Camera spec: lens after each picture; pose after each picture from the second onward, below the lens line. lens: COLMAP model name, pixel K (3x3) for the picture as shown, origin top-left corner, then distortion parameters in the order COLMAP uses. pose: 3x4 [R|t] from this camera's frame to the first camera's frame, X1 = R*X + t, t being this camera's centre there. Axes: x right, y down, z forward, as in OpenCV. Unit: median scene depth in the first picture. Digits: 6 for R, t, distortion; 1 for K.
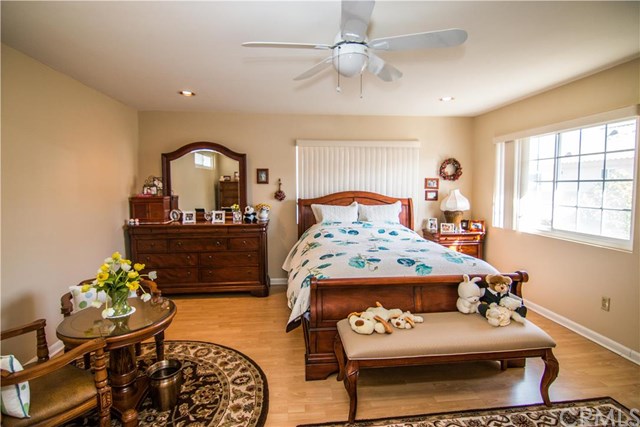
lens RADIAL K [[323.5, 0, 319.9], [0, 323.5, 205.0], [0, 0, 1]] dist [-0.003002, -0.000918]
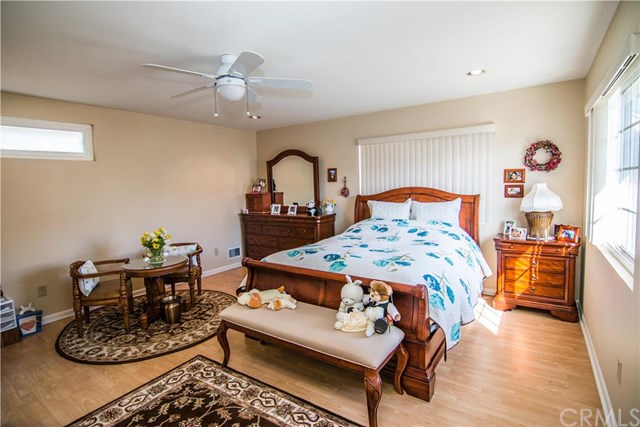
lens RADIAL K [[323.5, 0, 319.9], [0, 323.5, 205.0], [0, 0, 1]] dist [-0.003002, -0.000918]
pose [[0.761431, 0.022000, -0.647873, 0.527421], [-0.011721, 0.999728, 0.020172, -0.006891], [0.648140, -0.007766, 0.761481, 0.110393]]
